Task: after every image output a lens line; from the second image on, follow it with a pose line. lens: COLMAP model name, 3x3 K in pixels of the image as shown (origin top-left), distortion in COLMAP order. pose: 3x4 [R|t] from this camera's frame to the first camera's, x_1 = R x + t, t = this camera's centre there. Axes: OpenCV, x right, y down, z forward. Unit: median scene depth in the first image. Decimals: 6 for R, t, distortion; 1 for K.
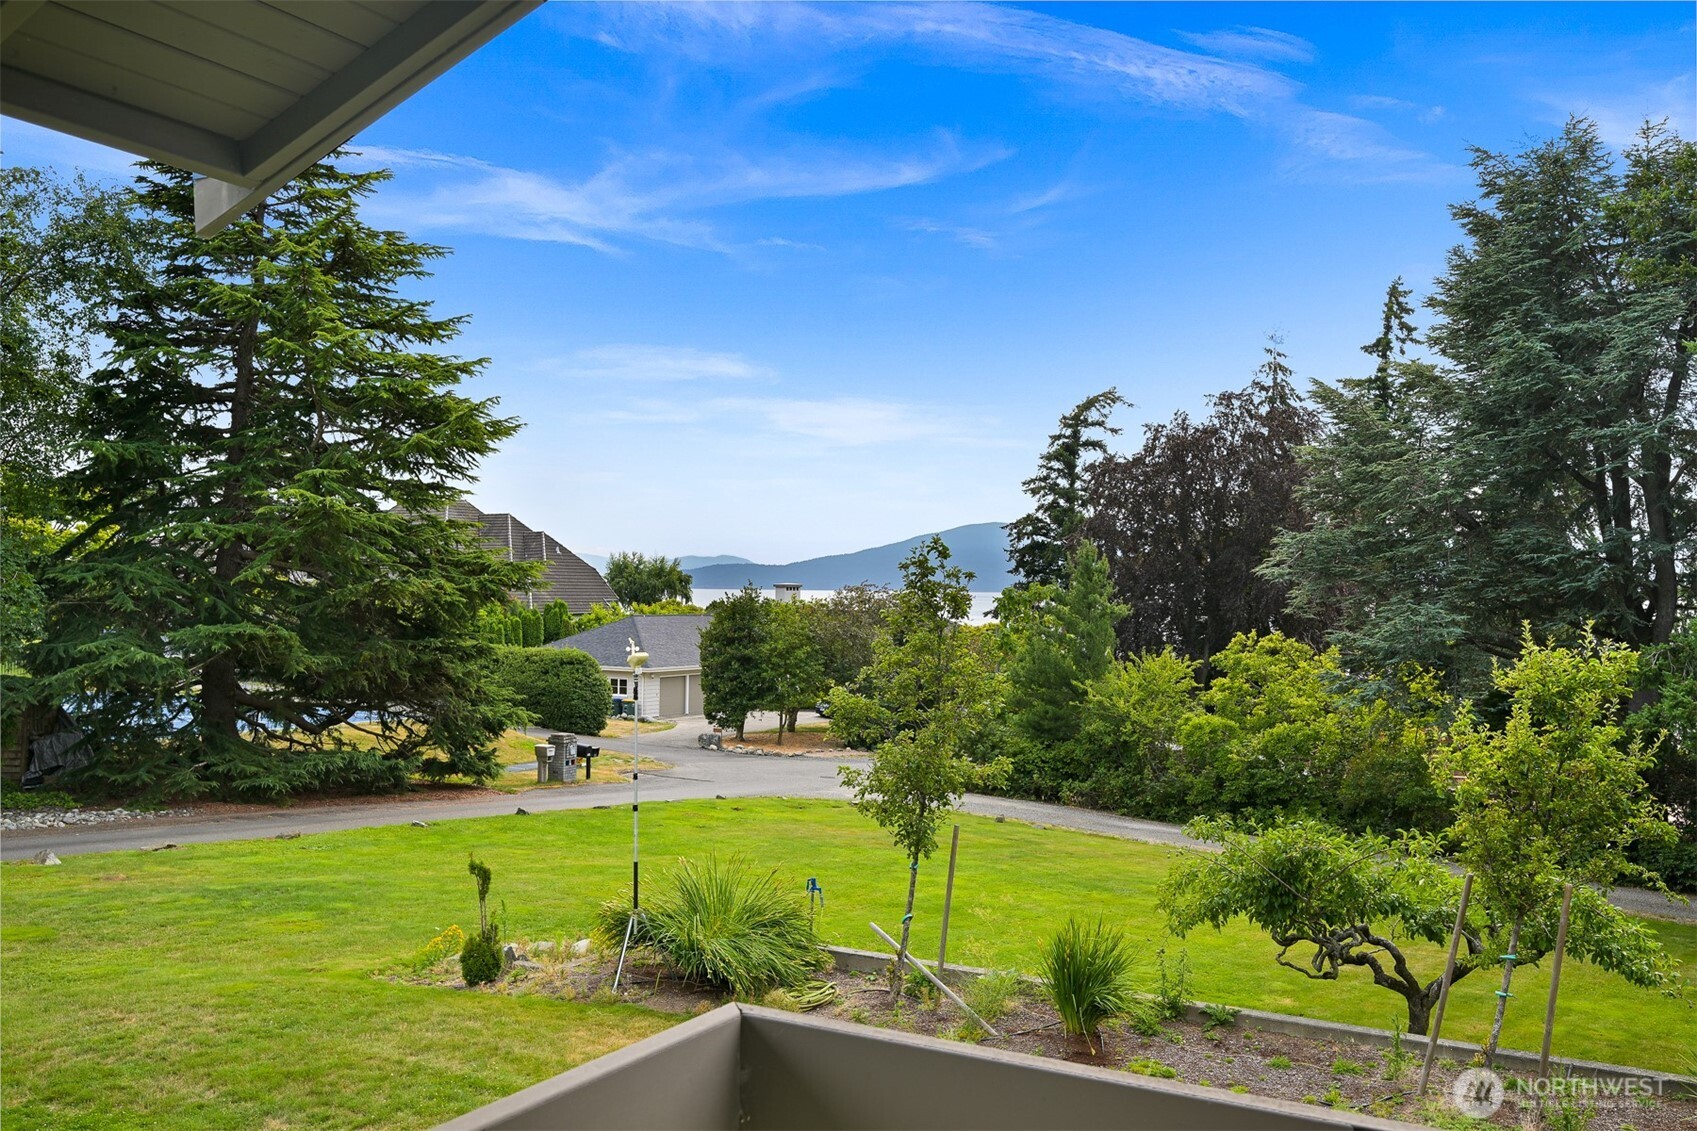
lens RADIAL K [[1439.1, 0, 847.4], [0, 1439.1, 544.8], [0, 0, 1]] dist [-0.006201, 0.001405]
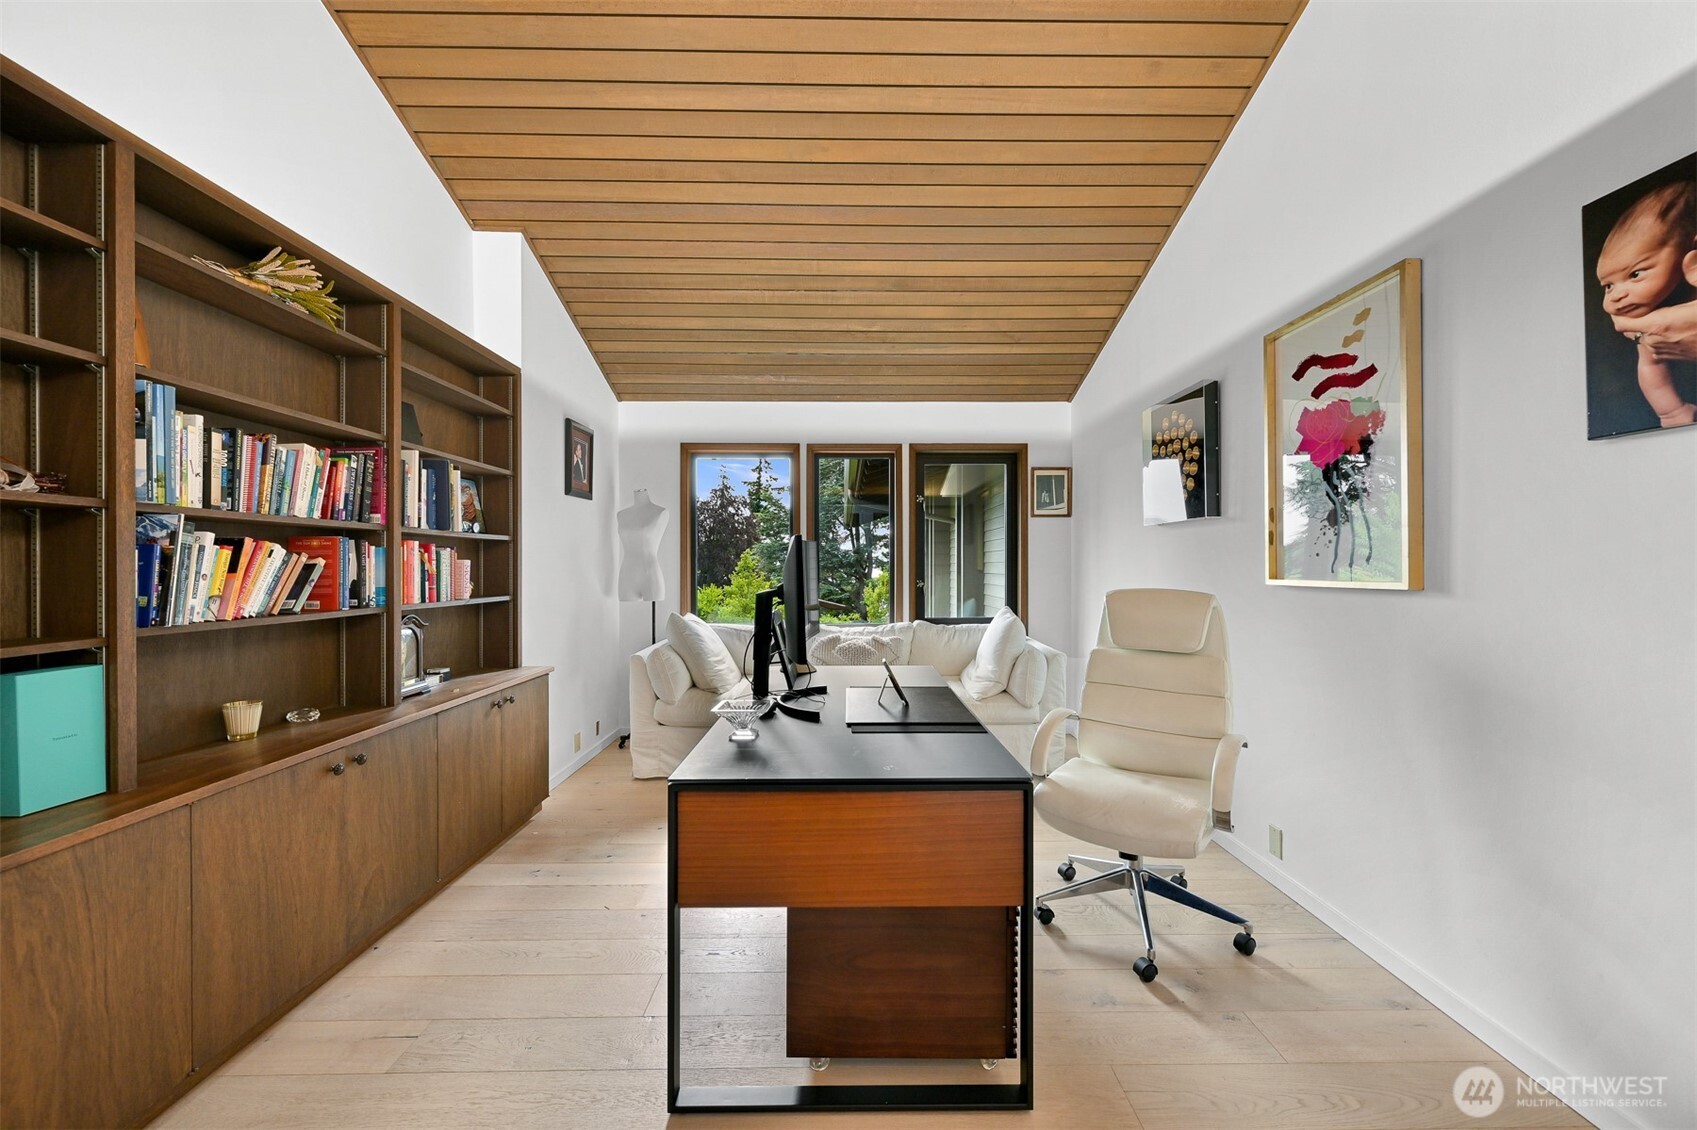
lens RADIAL K [[670.4, 0, 851.8], [0, 670.4, 568.9], [0, 0, 1]] dist [0.001751, 0.000087]
pose [[0.857164, -0.013468, 0.514867, -0.253485], [-0.005309, 0.999374, 0.034981, -0.006593], [-0.515016, -0.032718, 0.856556, -0.295370]]
